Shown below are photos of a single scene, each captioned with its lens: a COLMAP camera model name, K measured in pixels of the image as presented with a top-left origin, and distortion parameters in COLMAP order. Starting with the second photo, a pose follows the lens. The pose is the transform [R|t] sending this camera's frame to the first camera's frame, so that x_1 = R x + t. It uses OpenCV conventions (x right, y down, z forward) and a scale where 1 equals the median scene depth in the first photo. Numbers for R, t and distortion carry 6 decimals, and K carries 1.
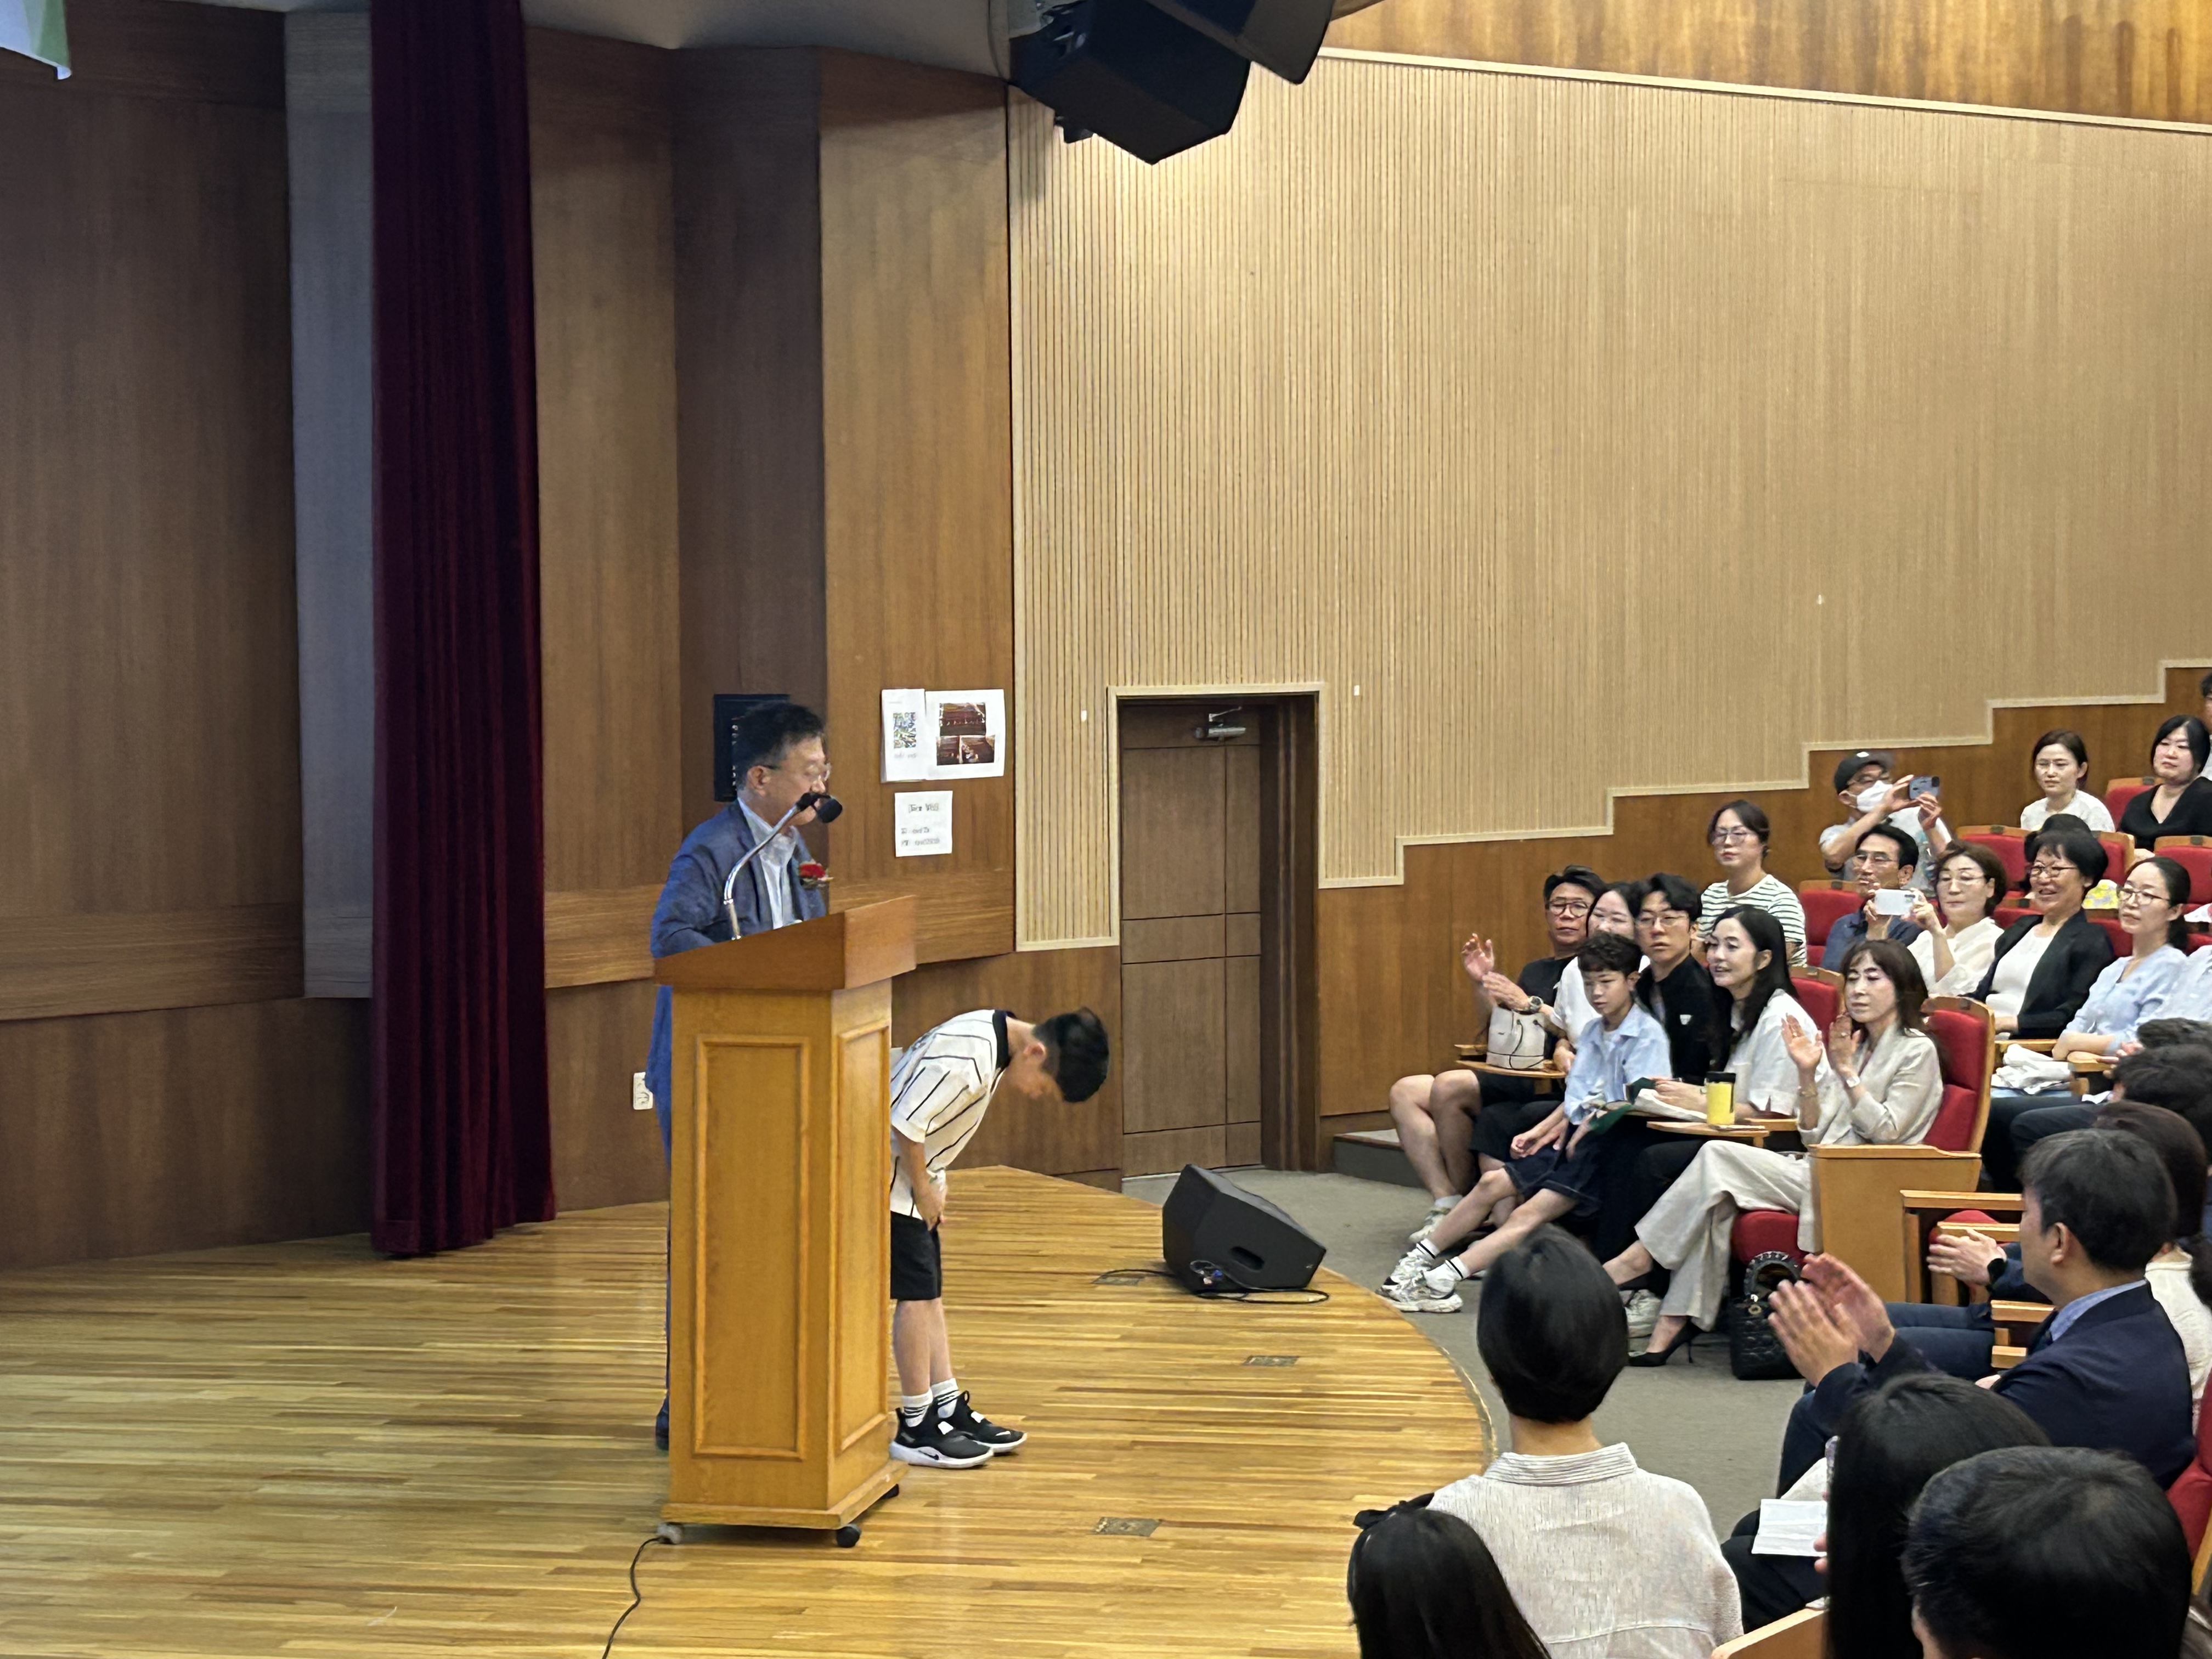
lens RADIAL K [[4469.8, 0, 1106.0], [0, 4469.8, 829.5], [0, 0, 1]] dist [0.249862, -0.113865]
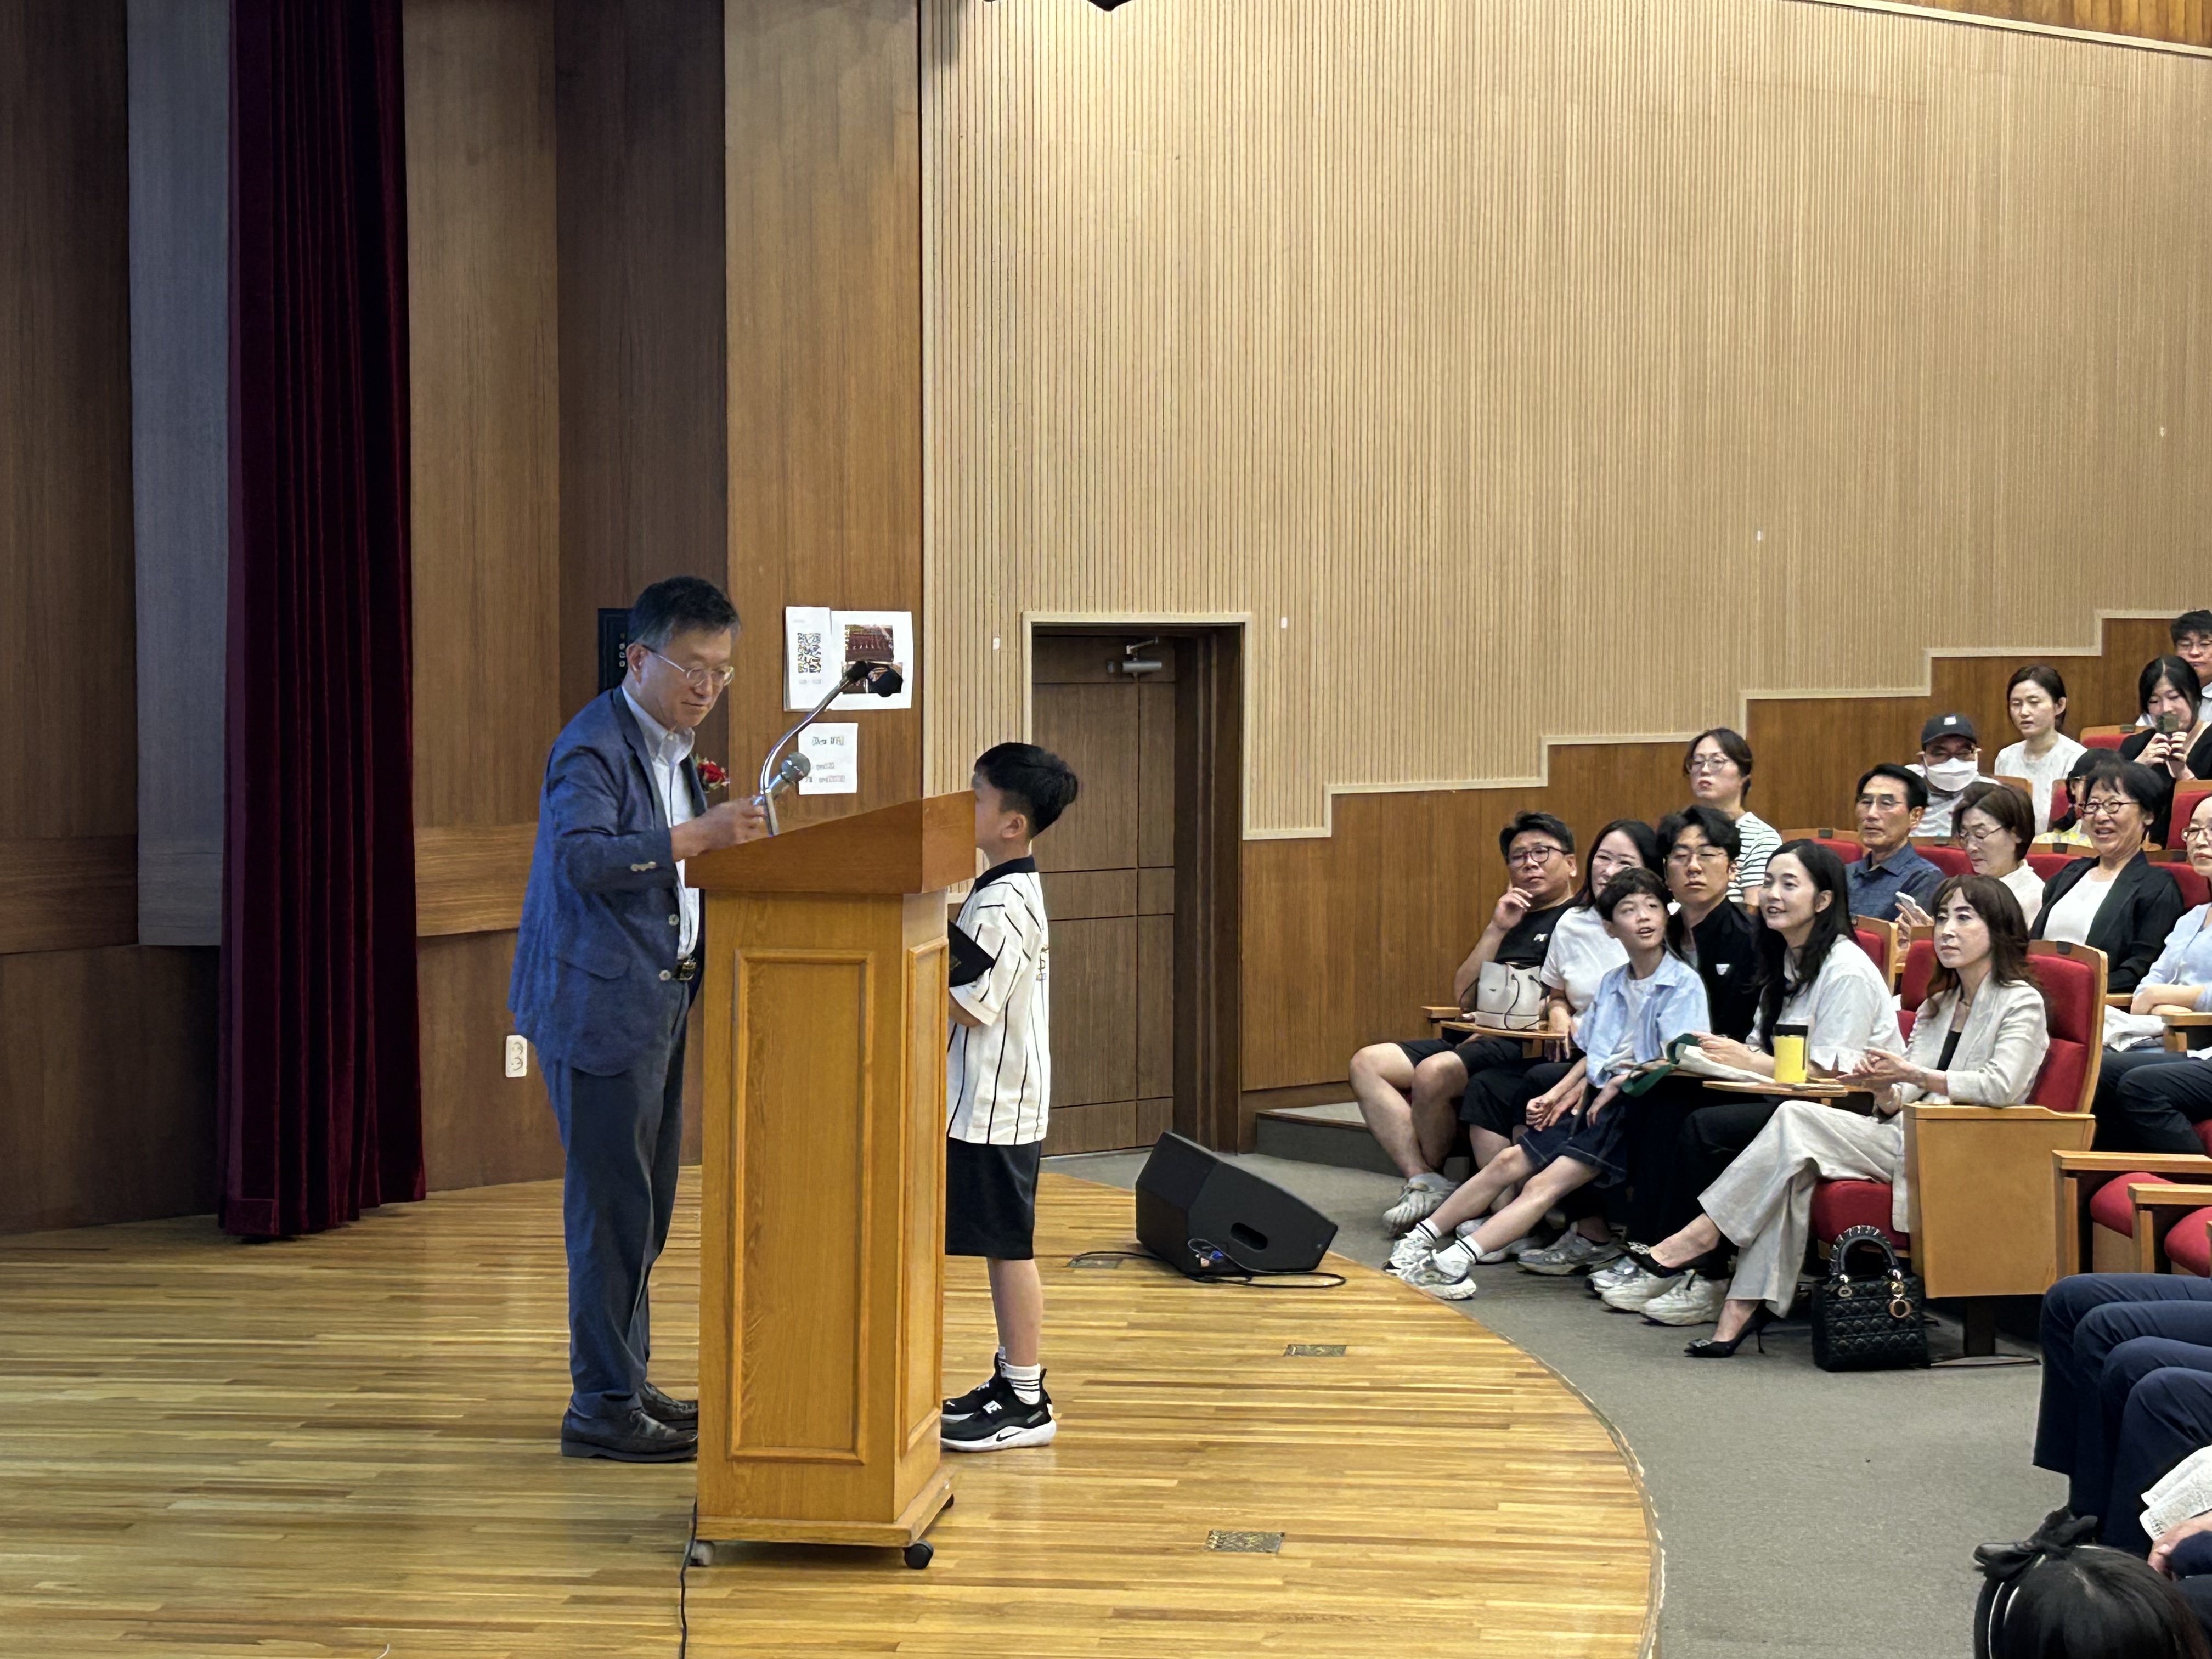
lens RADIAL K [[4469.8, 0, 1106.0], [0, 4469.8, 829.5], [0, 0, 1]] dist [0.249862, -0.113865]
pose [[0.997186, 0.004778, 0.074810, -0.060258], [-0.004437, 0.999979, -0.004731, 0.019400], [-0.074831, 0.004385, 0.997187, 0.121841]]
